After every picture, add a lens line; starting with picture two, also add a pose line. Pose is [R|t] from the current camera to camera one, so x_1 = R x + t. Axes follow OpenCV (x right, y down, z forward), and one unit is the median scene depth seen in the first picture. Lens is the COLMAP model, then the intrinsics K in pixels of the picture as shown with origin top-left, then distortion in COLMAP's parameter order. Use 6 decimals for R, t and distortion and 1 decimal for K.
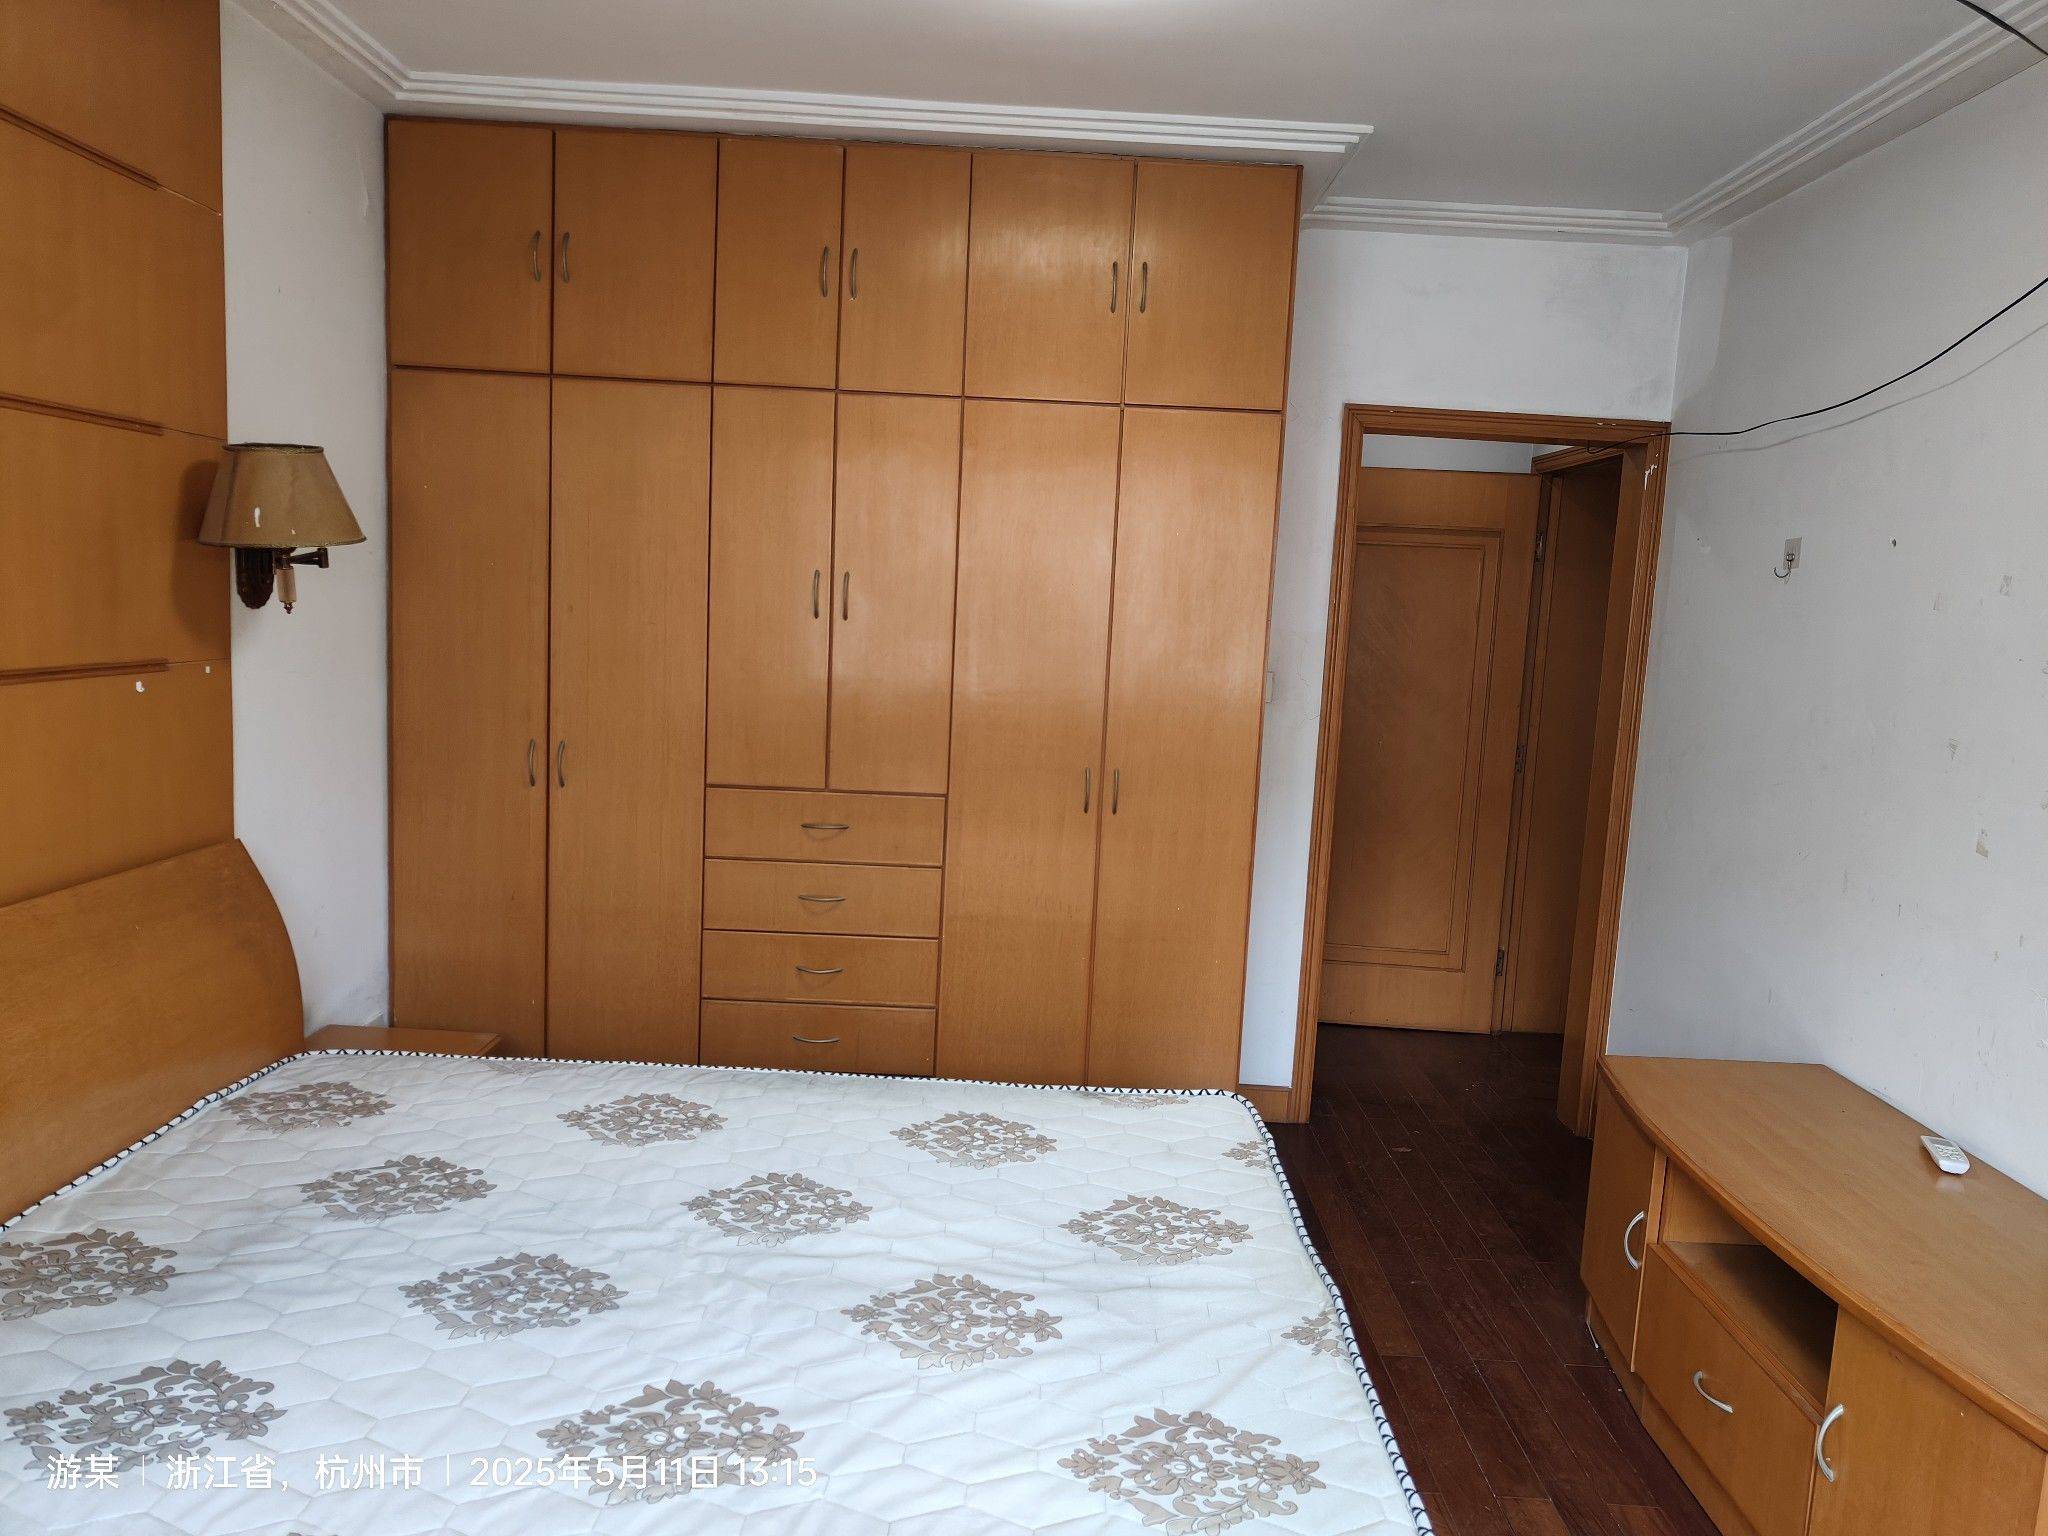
lens RADIAL K [[1411.7, 0, 1033.4], [0, 1411.7, 756.8], [0, 0, 1]] dist [0.008345, 0.001848]
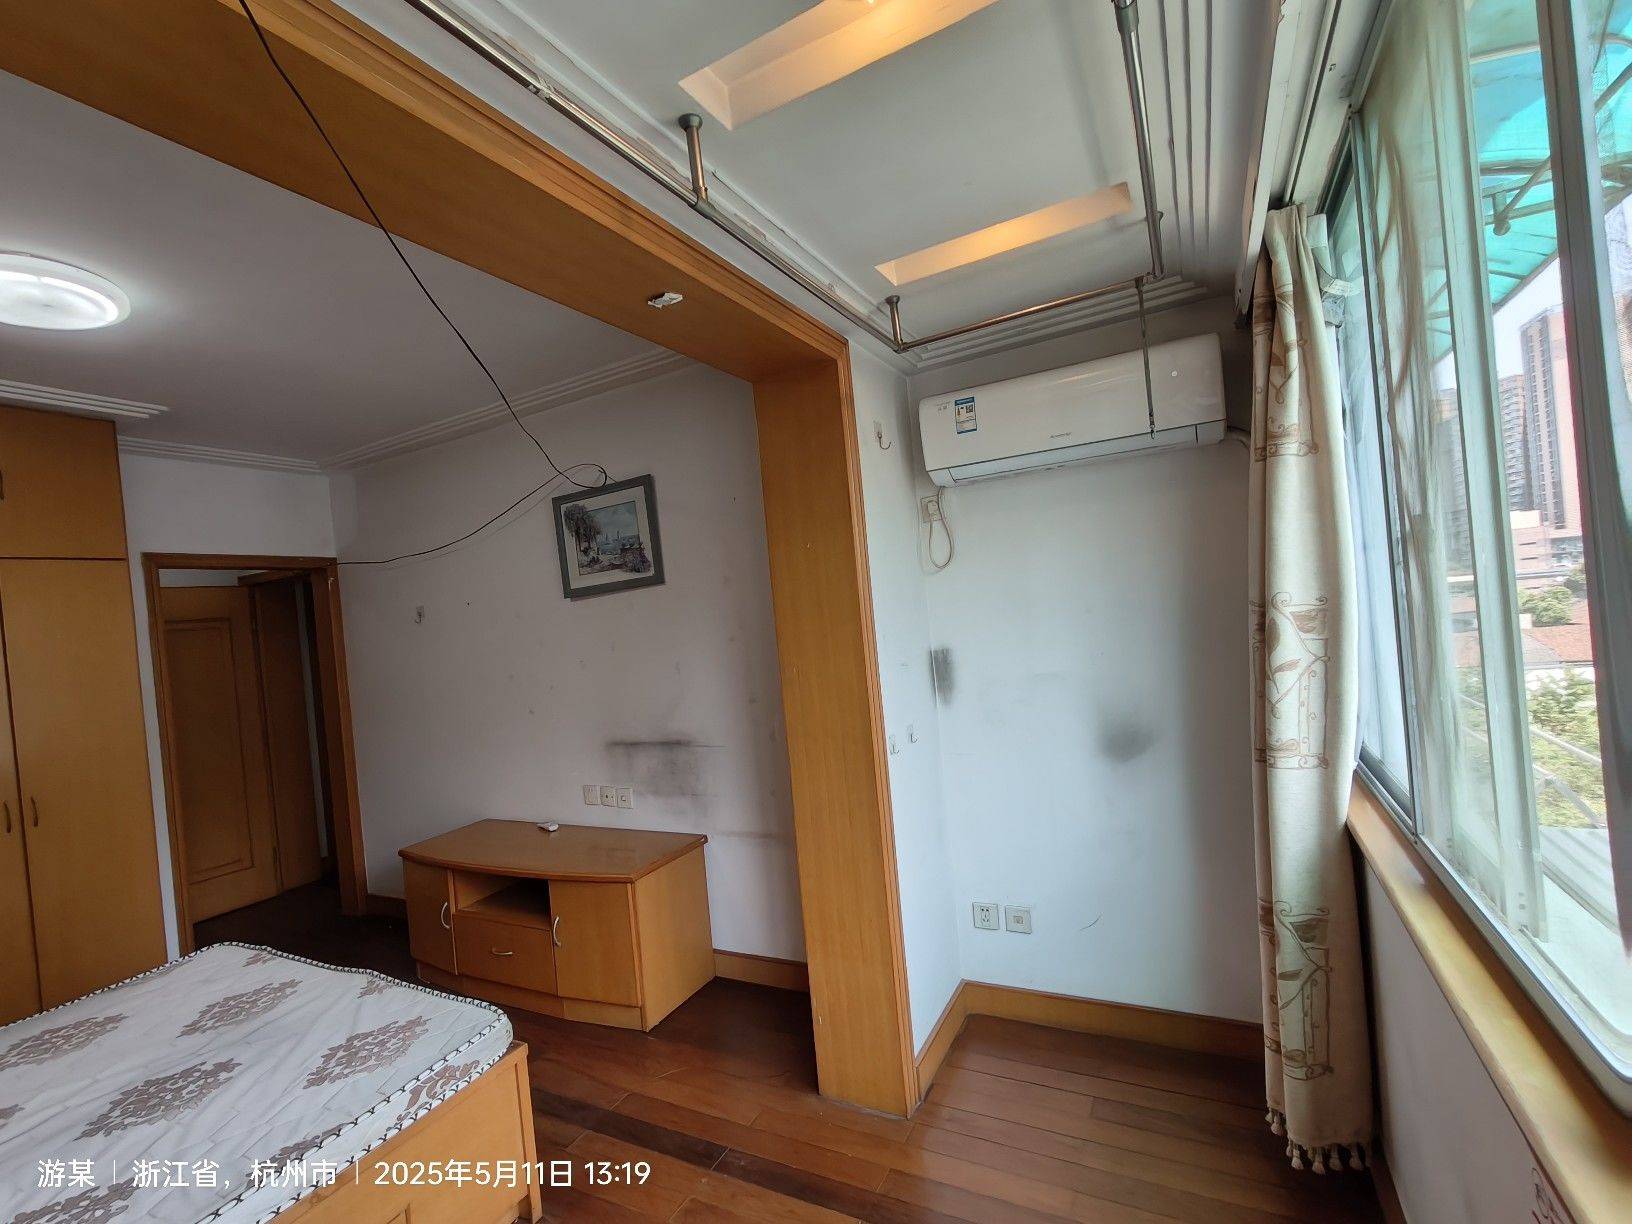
lens RADIAL K [[748.4, 0, 796.5], [0, 748.4, 614.0], [0, 0, 1]] dist [-0.001513, 0.000244]
pose [[0.461728, -0.095267, 0.881891, -0.315008], [0.221133, 0.975188, -0.010432, 0.009774], [-0.859015, 0.199832, 0.471338, -0.129832]]
